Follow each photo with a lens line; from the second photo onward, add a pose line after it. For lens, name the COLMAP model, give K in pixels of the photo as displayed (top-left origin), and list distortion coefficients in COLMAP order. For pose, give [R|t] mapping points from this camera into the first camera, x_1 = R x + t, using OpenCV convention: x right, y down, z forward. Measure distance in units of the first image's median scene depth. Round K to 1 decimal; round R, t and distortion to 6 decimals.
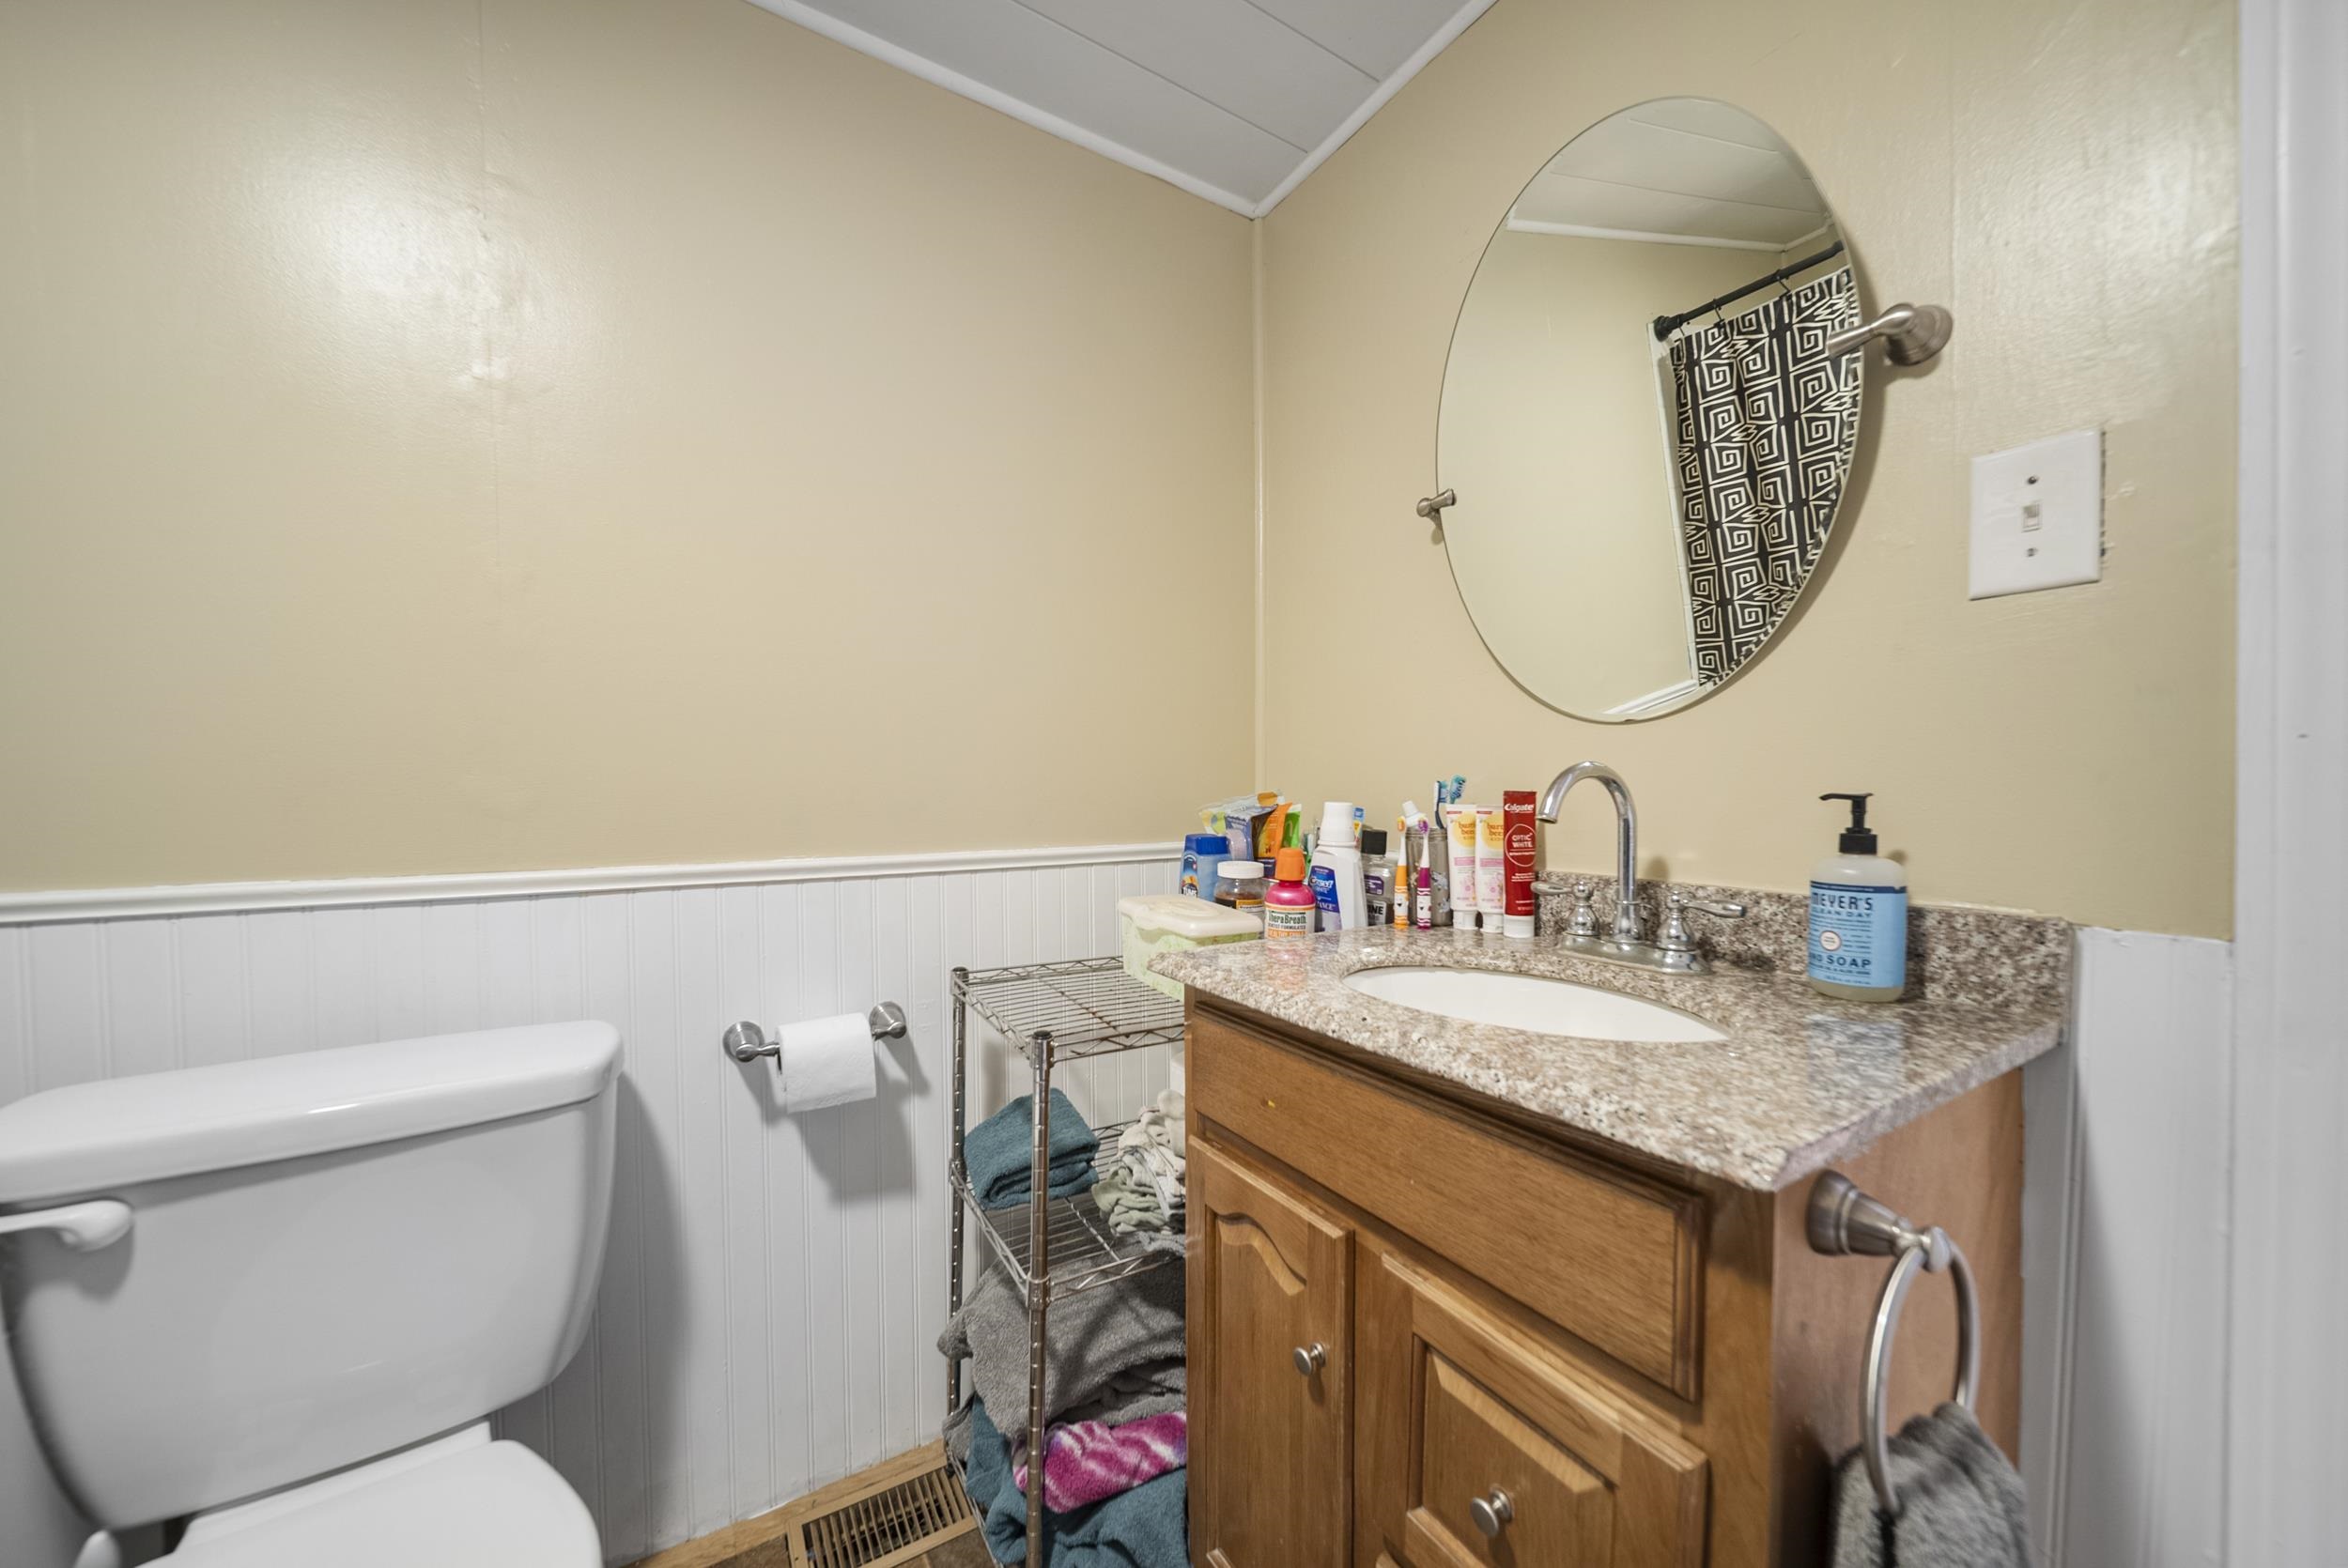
lens RADIAL K [[830.3, 0, 1174.6], [0, 830.3, 784.3], [0, 0, 1]] dist [-0.000213, -0.000774]
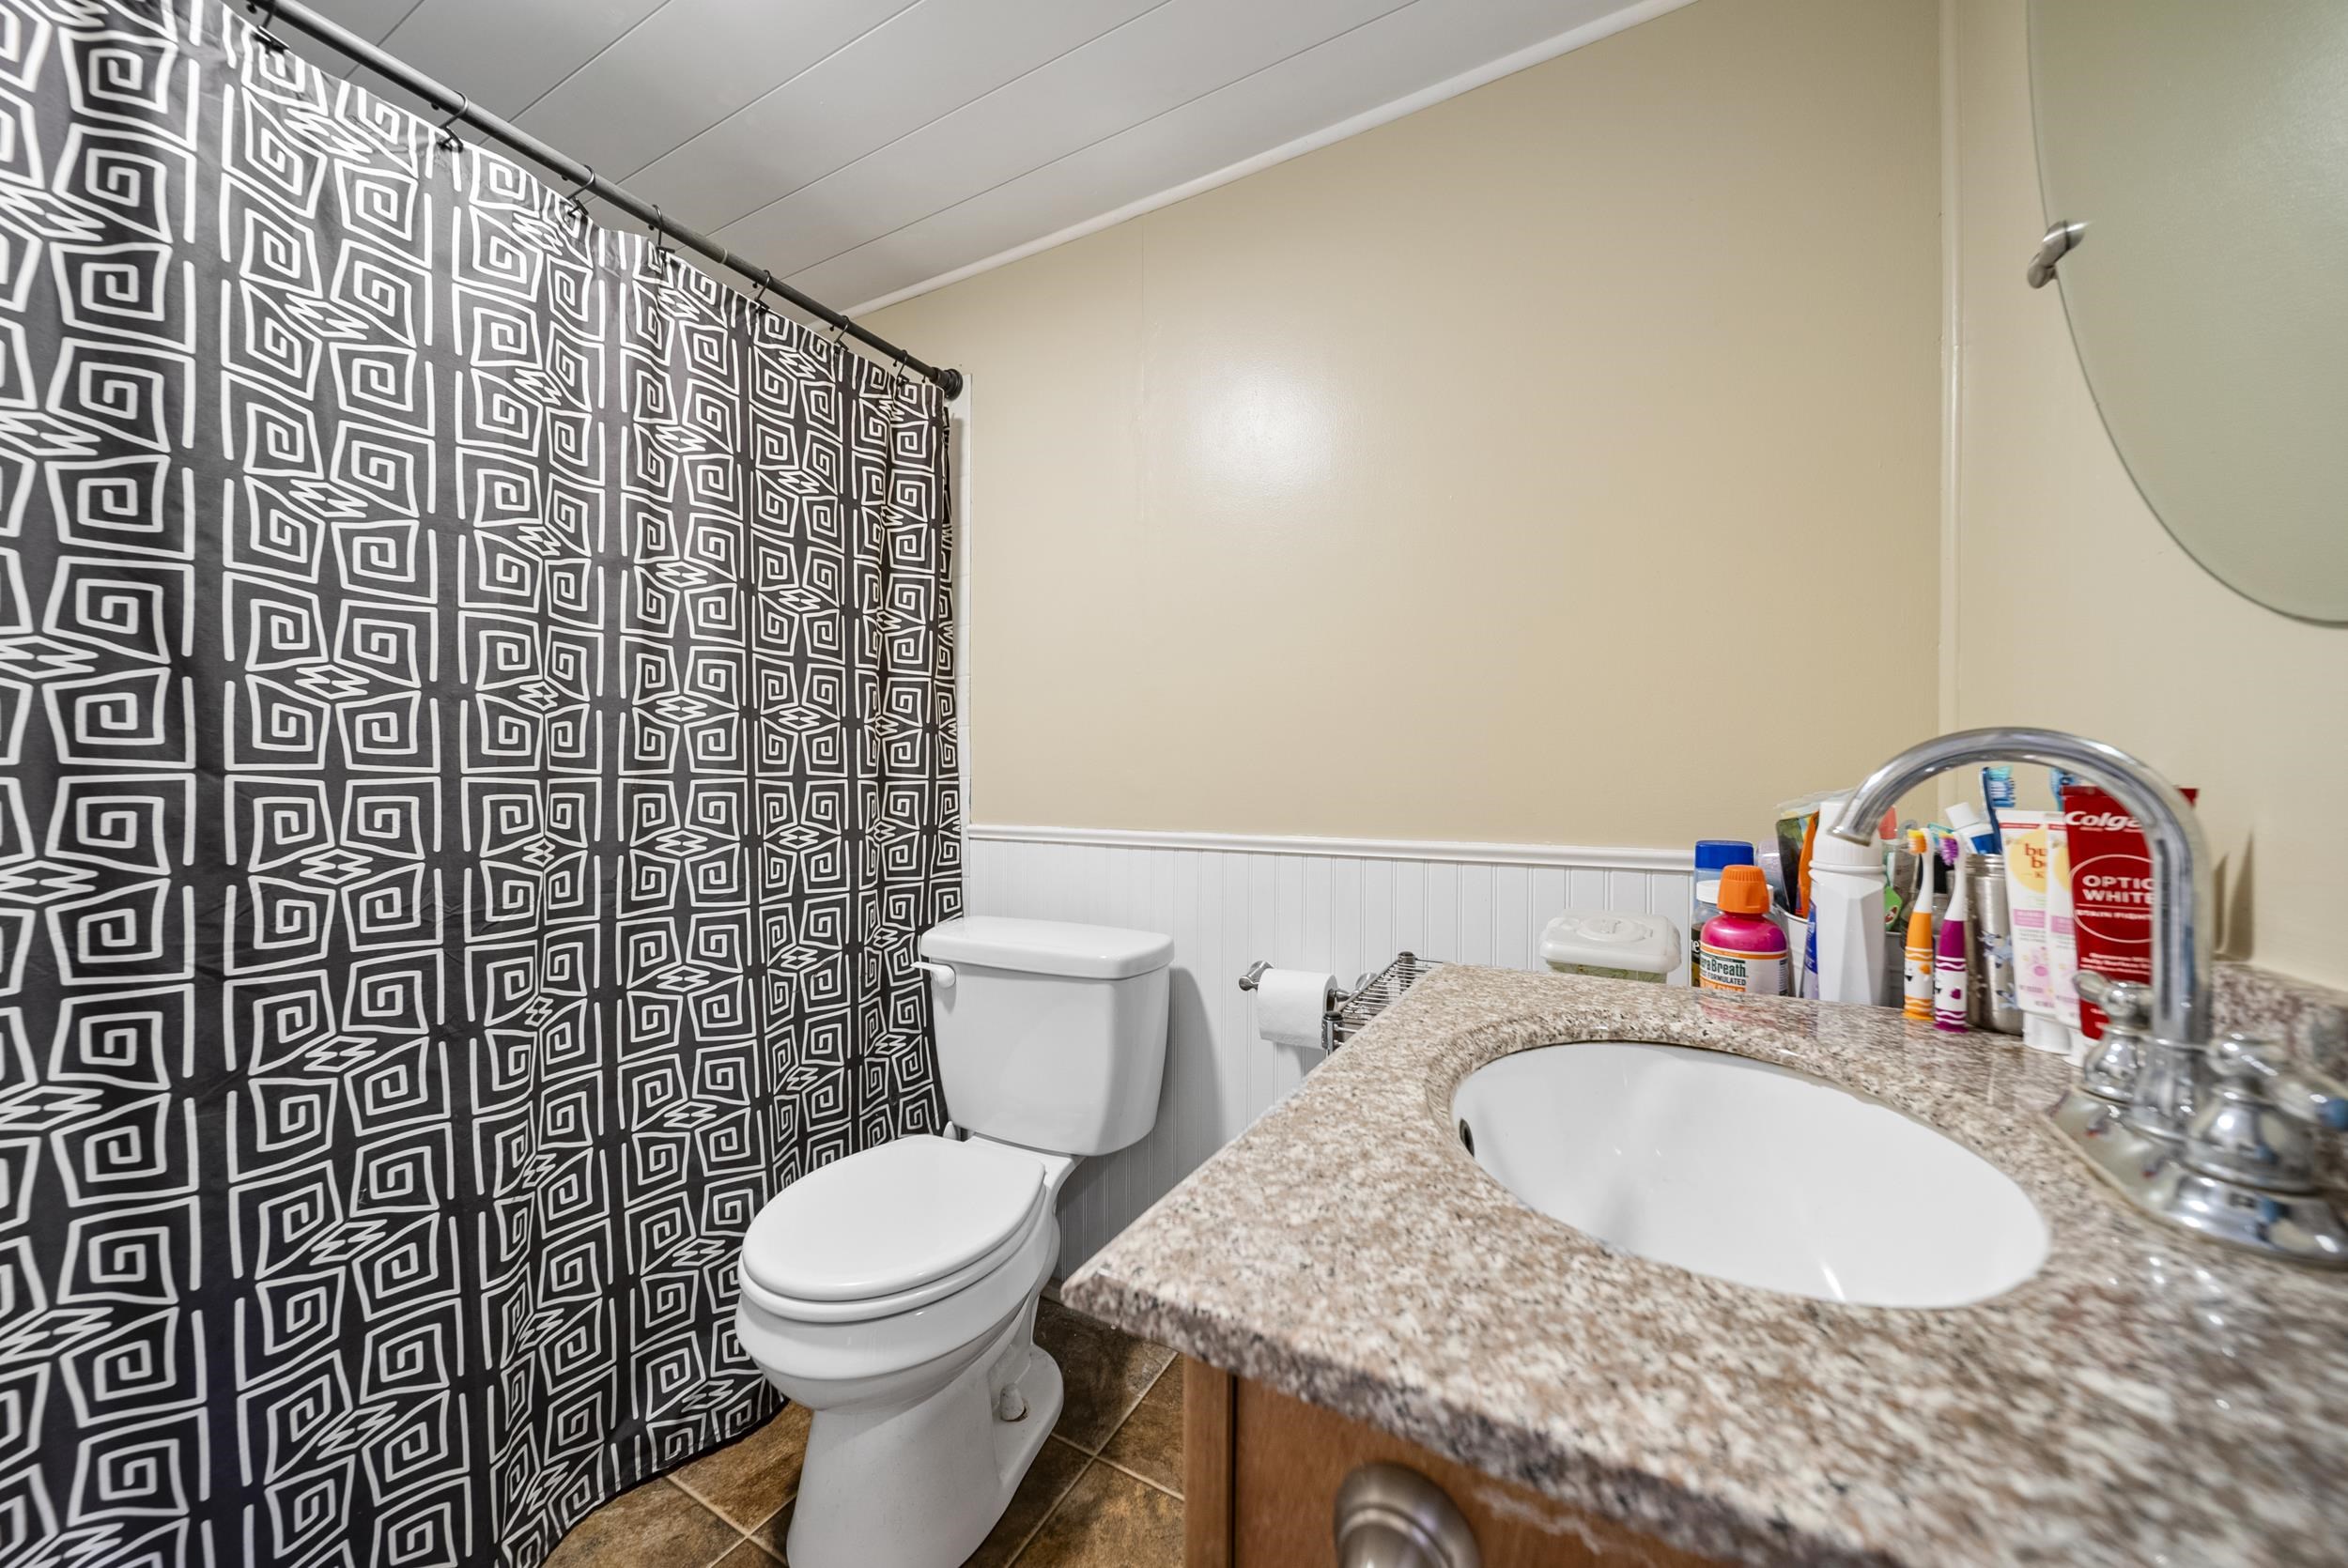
lens RADIAL K [[830.3, 0, 1184.6], [0, 830.3, 783.6], [0, 0, 1]] dist [-0.000213, -0.000774]
pose [[0.495289, 0.008604, -0.868686, 0.694661], [-0.003081, 0.999962, 0.008147, 0.005567], [0.868723, -0.001359, 0.495296, 0.353033]]
